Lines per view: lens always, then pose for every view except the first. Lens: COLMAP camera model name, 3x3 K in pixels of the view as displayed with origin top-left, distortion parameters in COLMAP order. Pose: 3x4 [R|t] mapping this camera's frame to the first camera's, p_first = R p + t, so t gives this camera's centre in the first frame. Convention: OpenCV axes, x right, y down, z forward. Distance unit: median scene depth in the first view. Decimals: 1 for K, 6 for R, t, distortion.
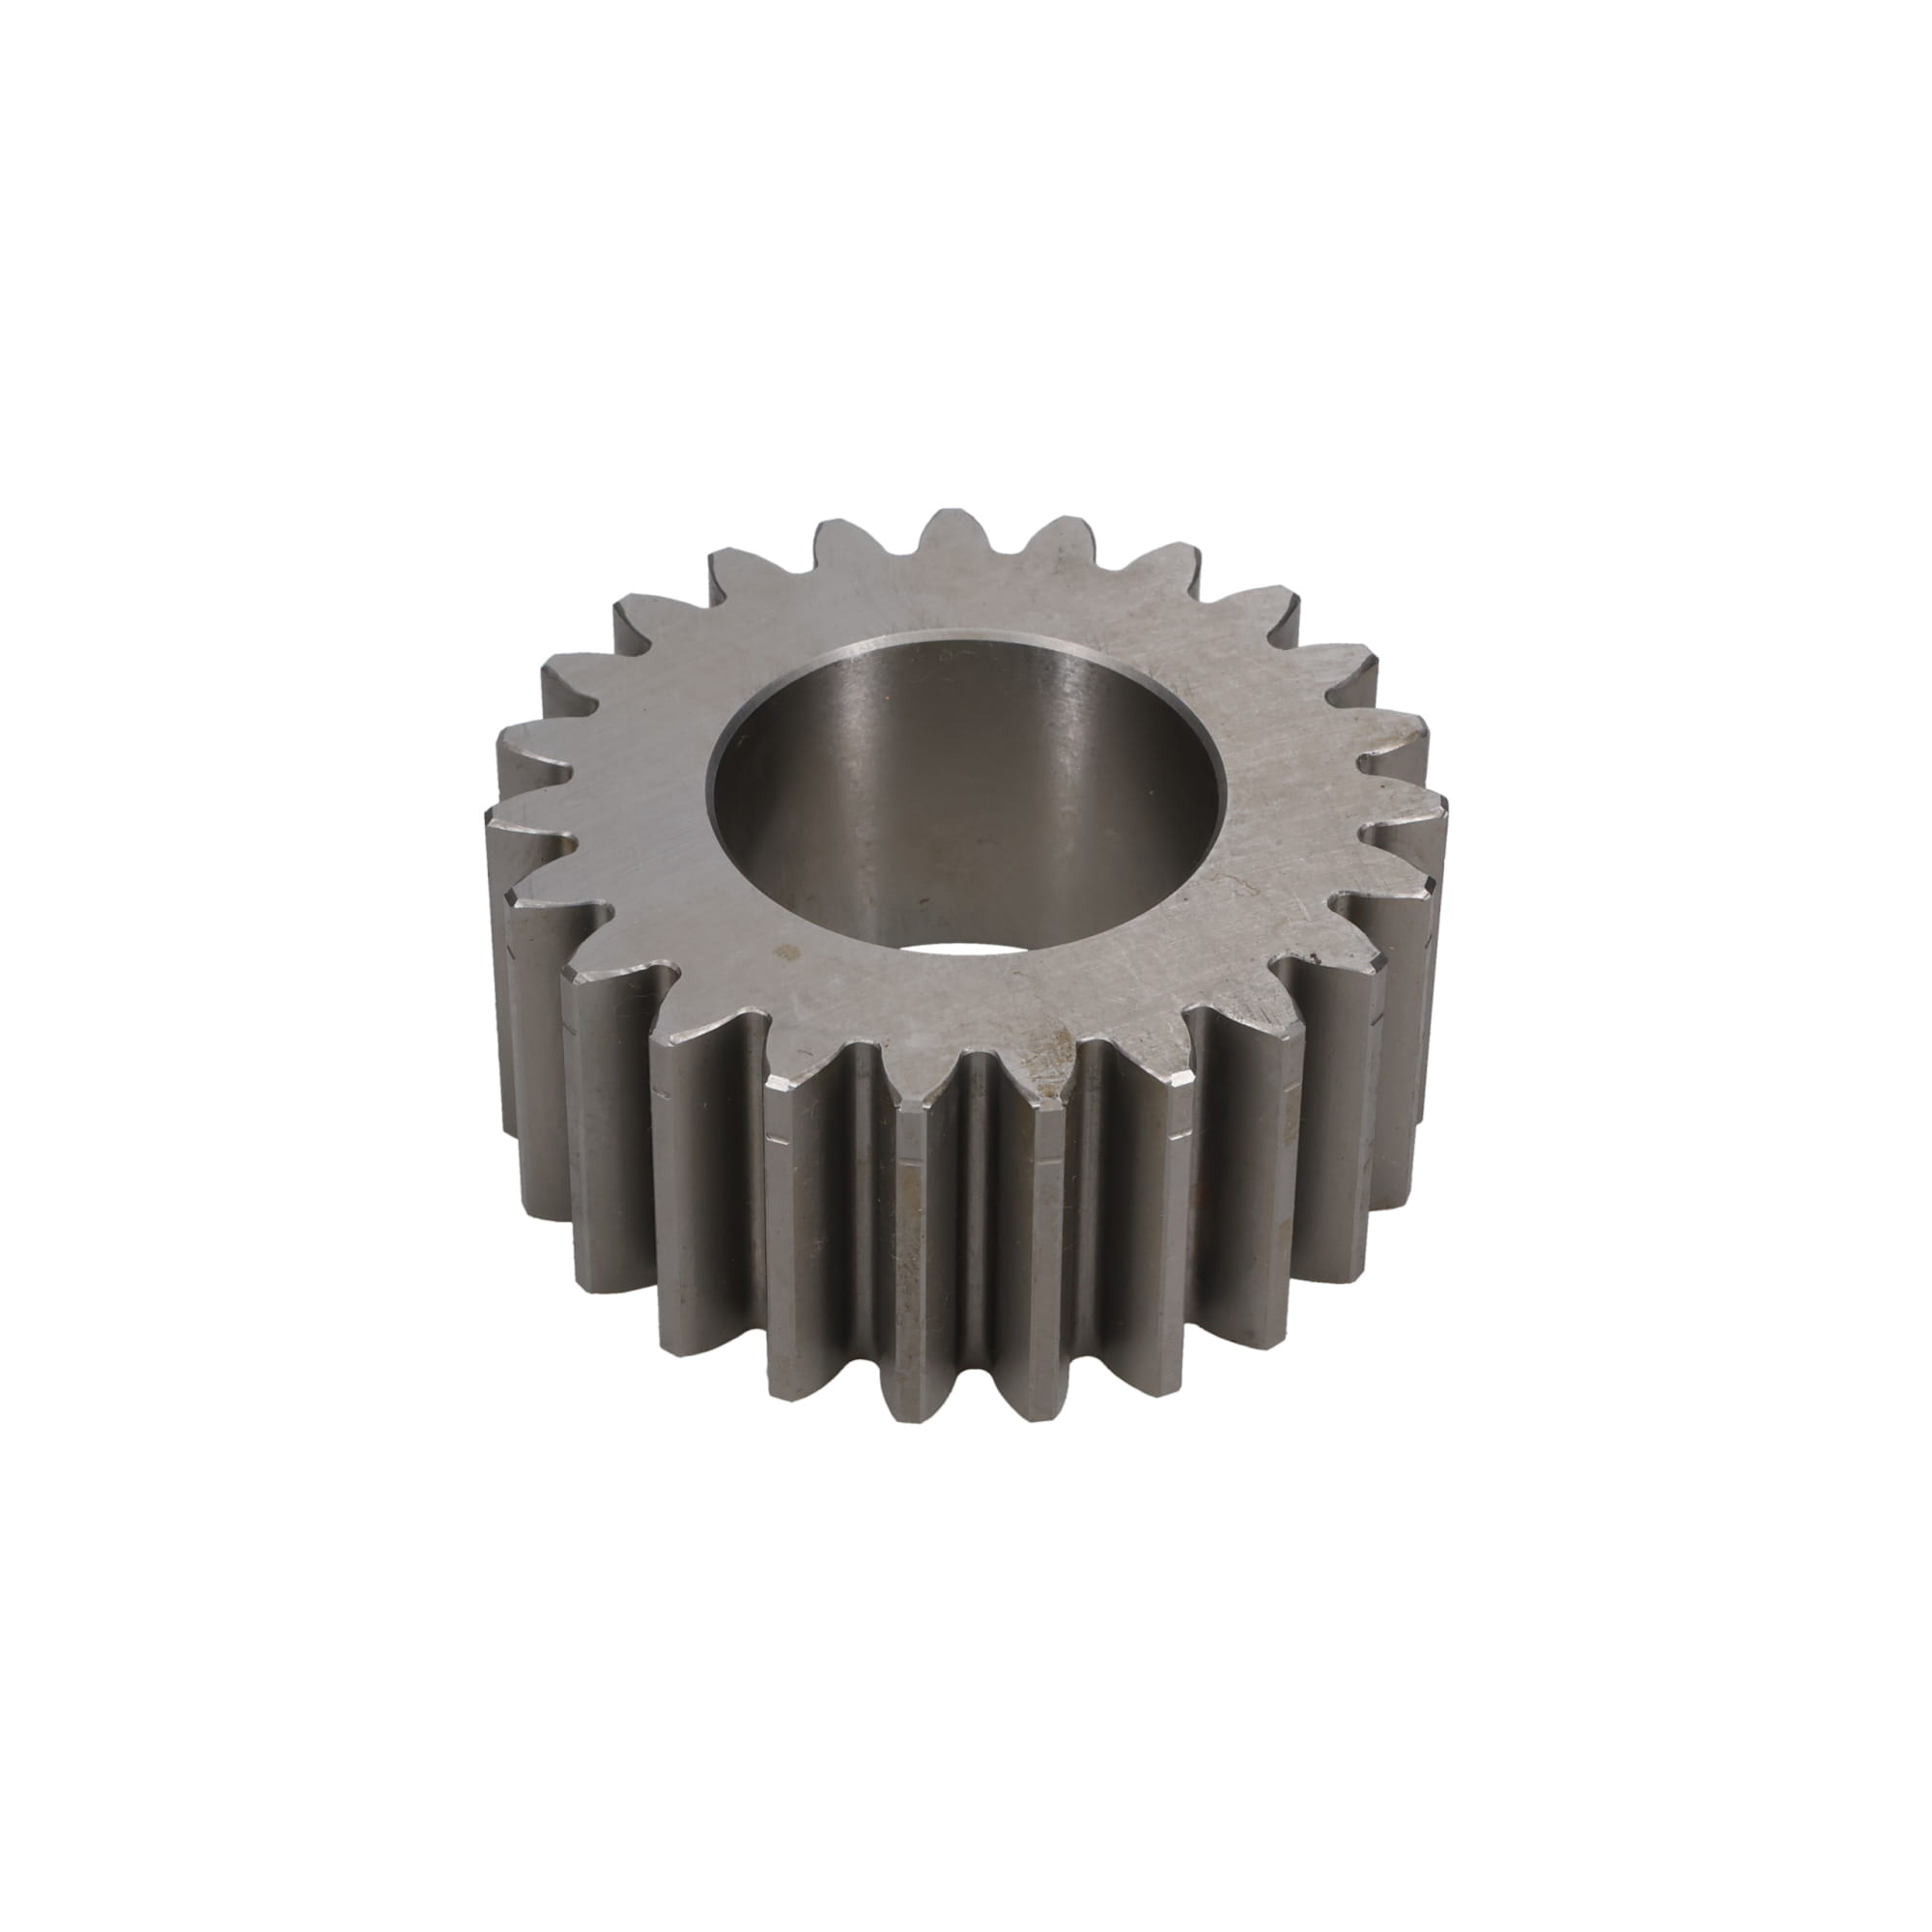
lens RADIAL K [[5601.6, 0, 966.0], [0, 5601.6, 966.0], [0, 0, 1]] dist [0.073637, 0.186520]
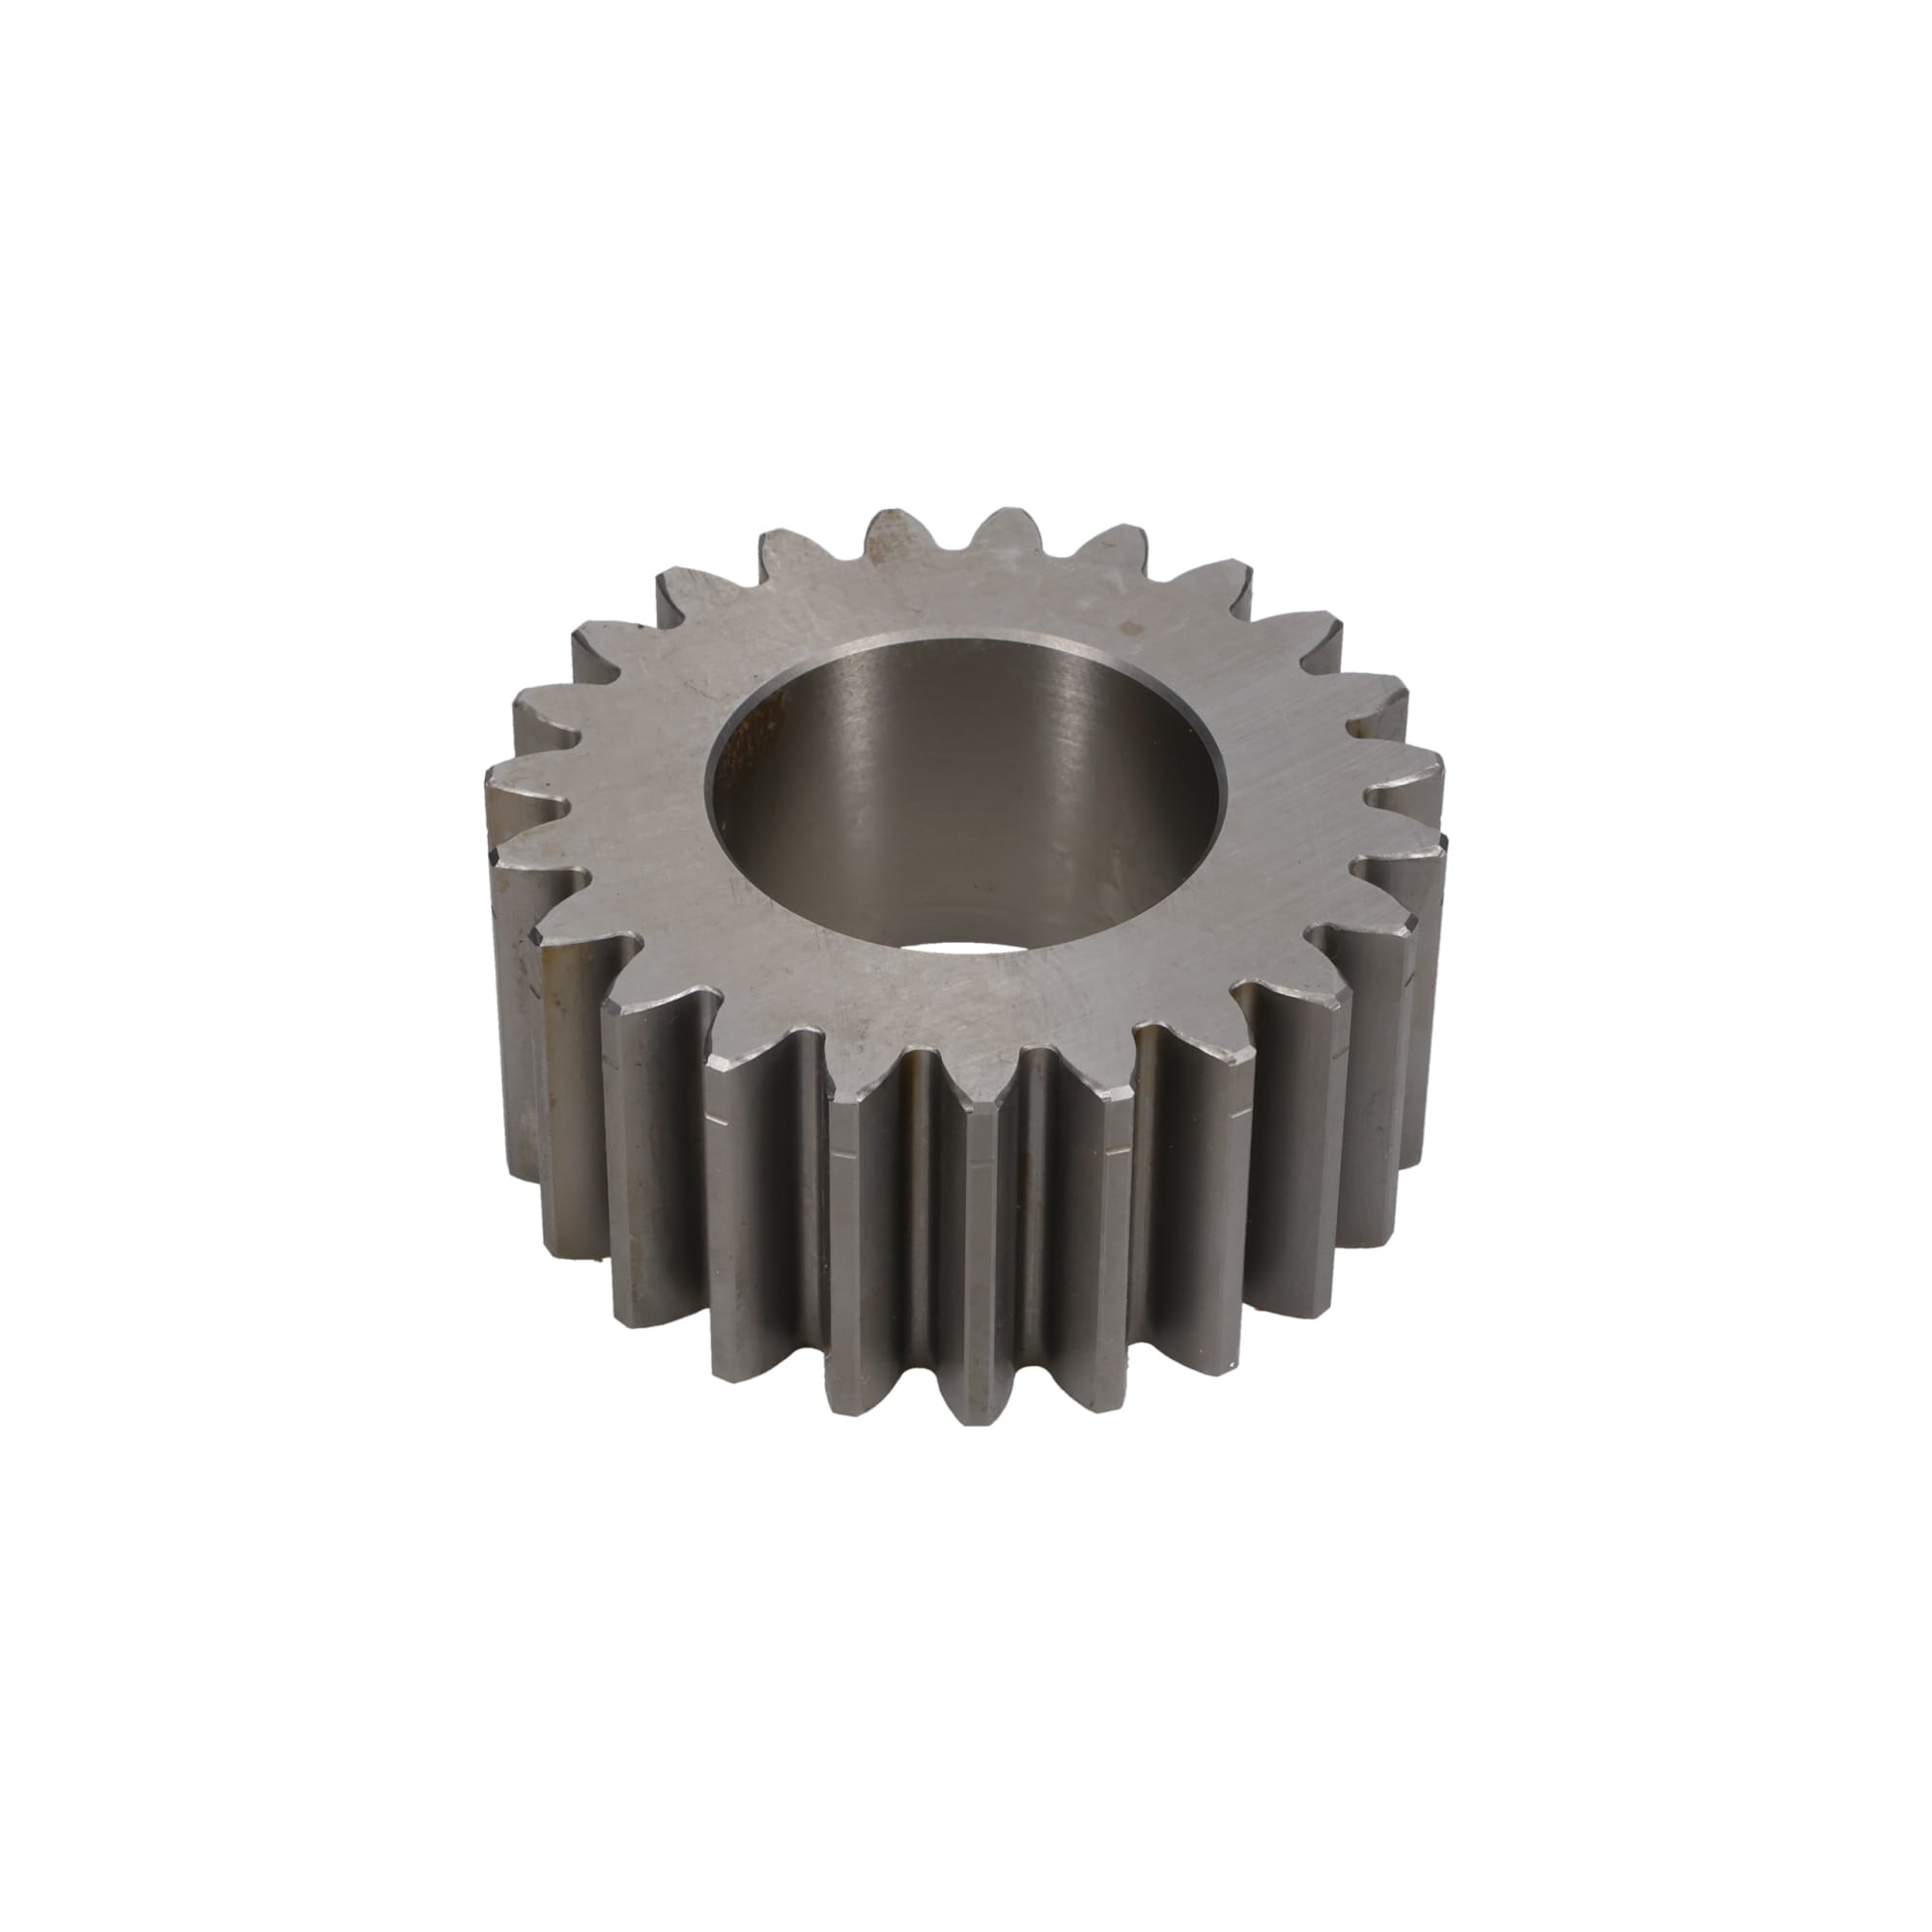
lens RADIAL K [[5601.6, 0, 966.0], [0, 5601.6, 966.0], [0, 0, 1]] dist [0.073637, 0.186520]
pose [[0.990100, -0.091587, 0.106371, -0.109718], [0.091402, 0.995792, 0.006620, -0.006634], [-0.106530, 0.003168, 0.994304, 0.009248]]
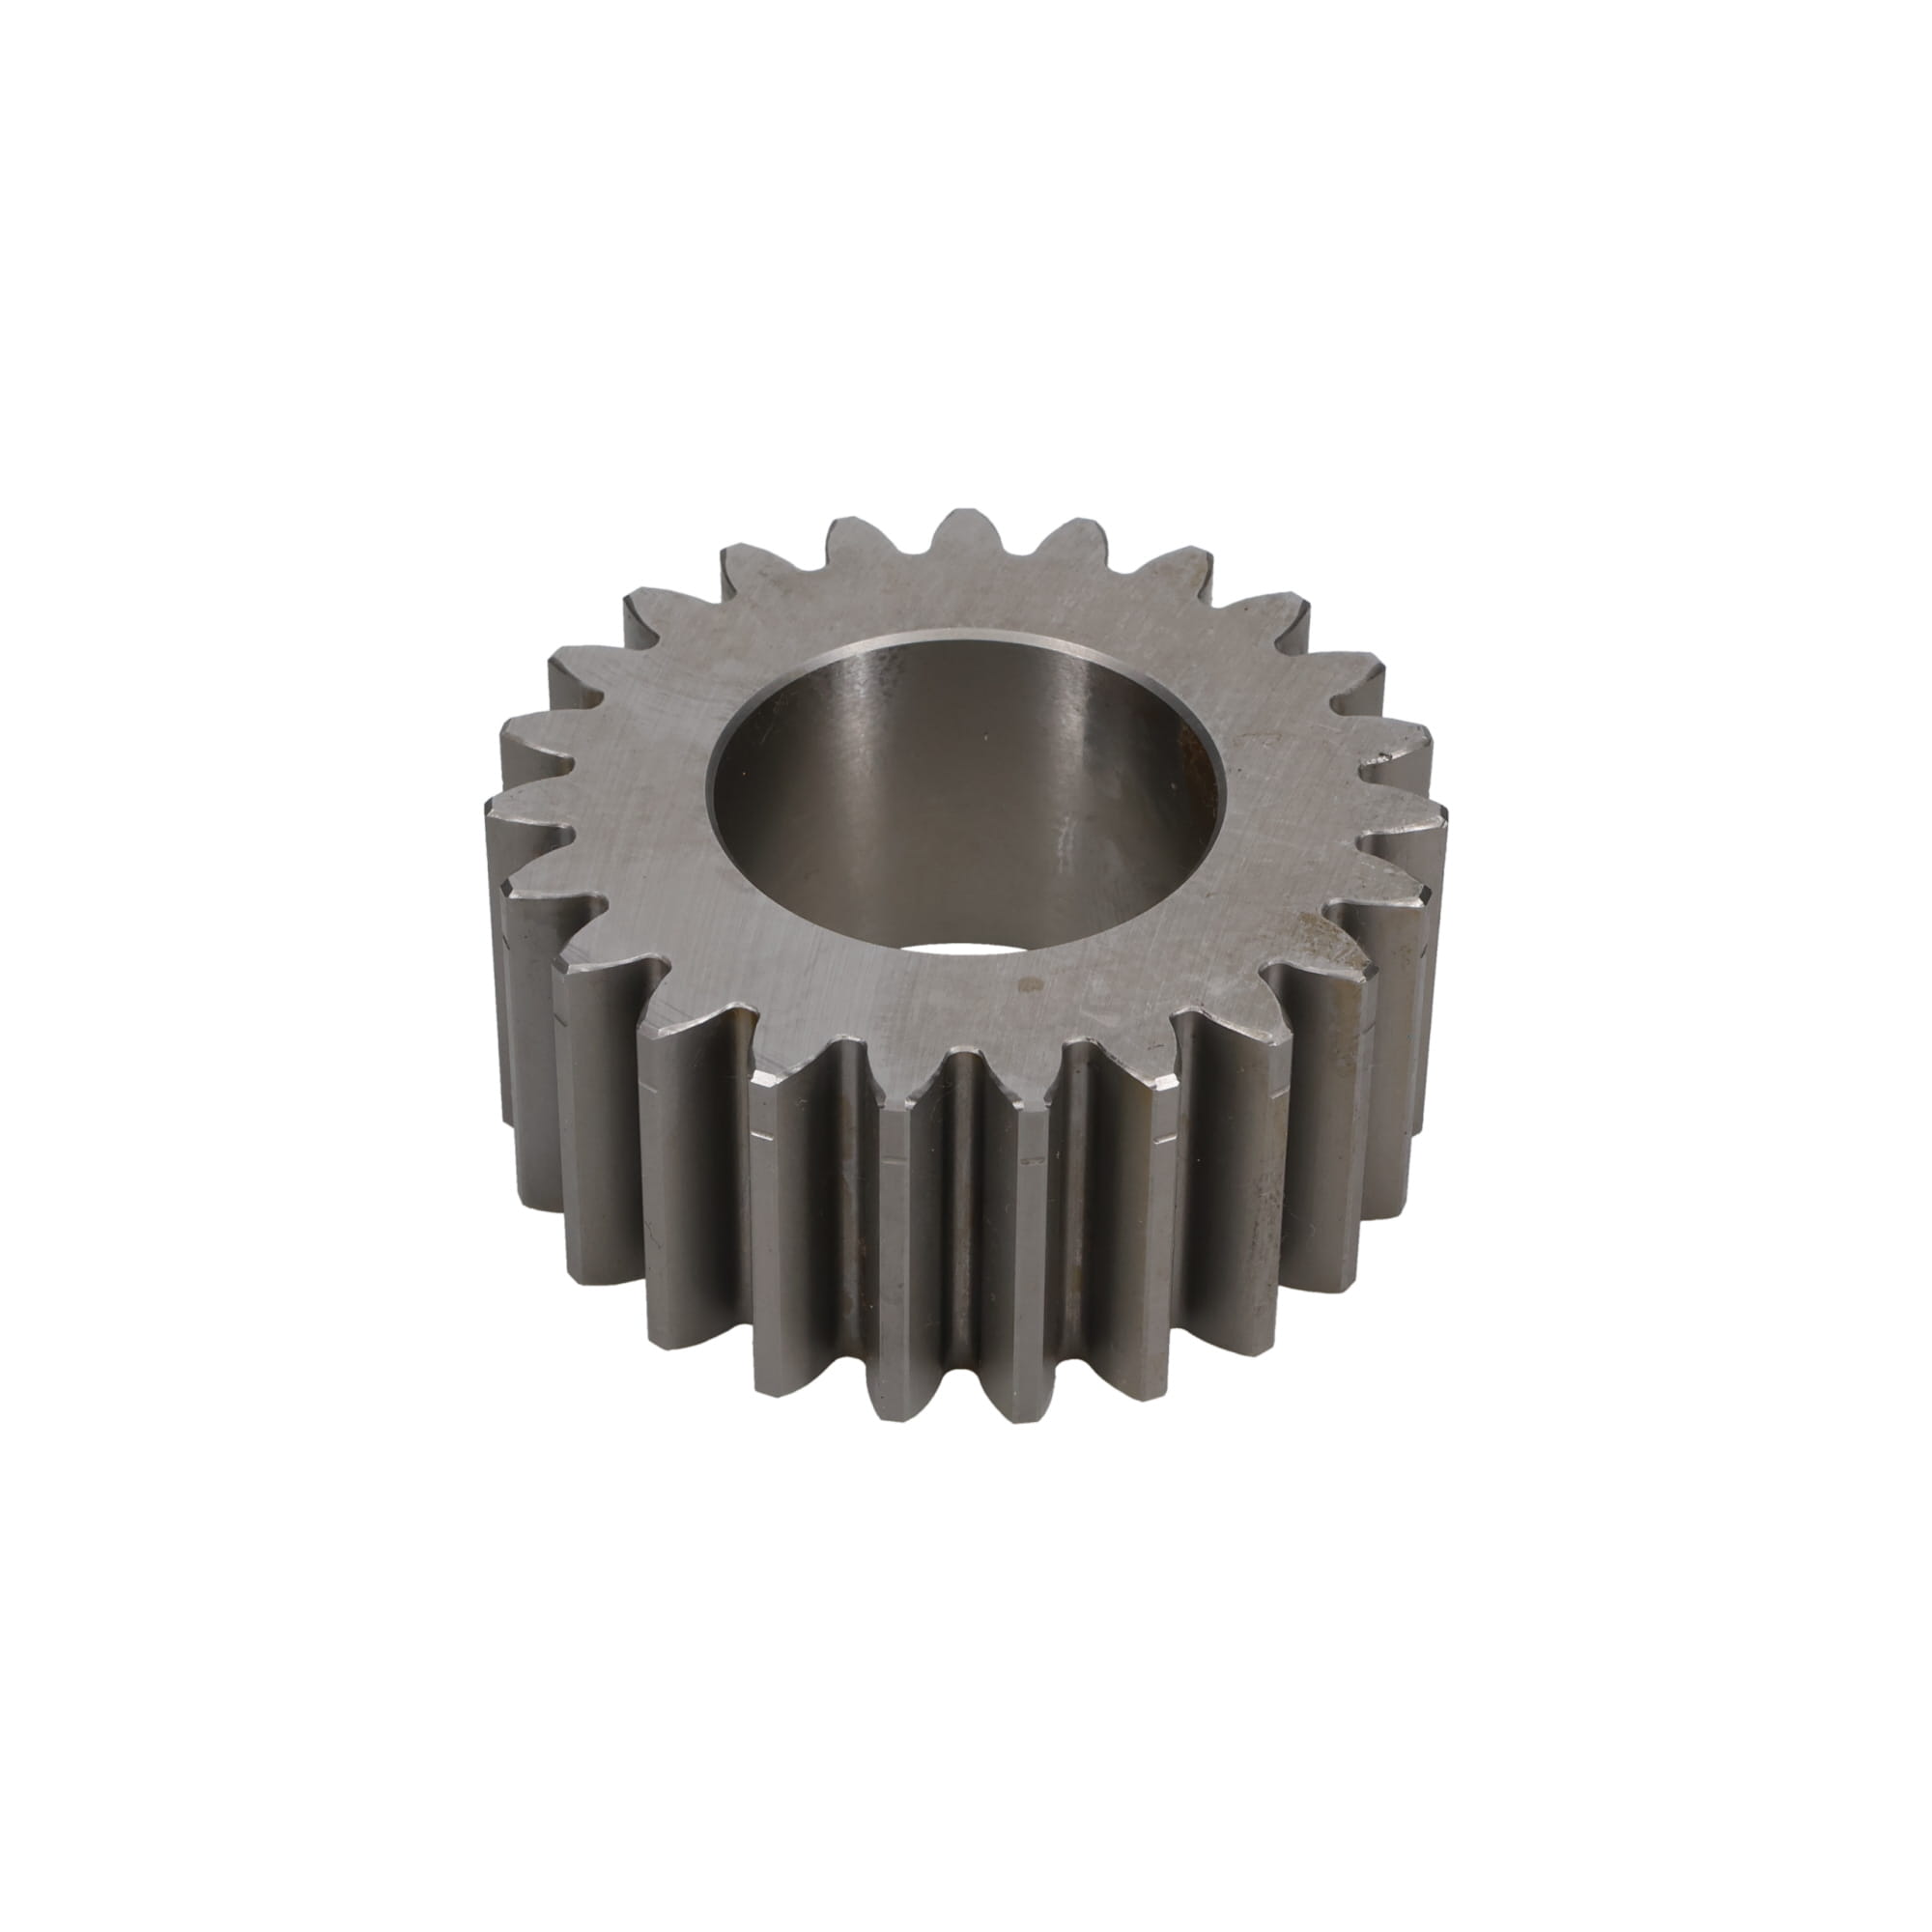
lens RADIAL K [[5601.6, 0, 966.0], [0, 5601.6, 966.0], [0, 0, 1]] dist [0.073637, 0.186520]
pose [[0.999458, 0.021431, -0.024971, 0.025907], [-0.021446, 0.999770, -0.000330, 0.000332], [0.024958, 0.000866, 0.999688, 0.000179]]
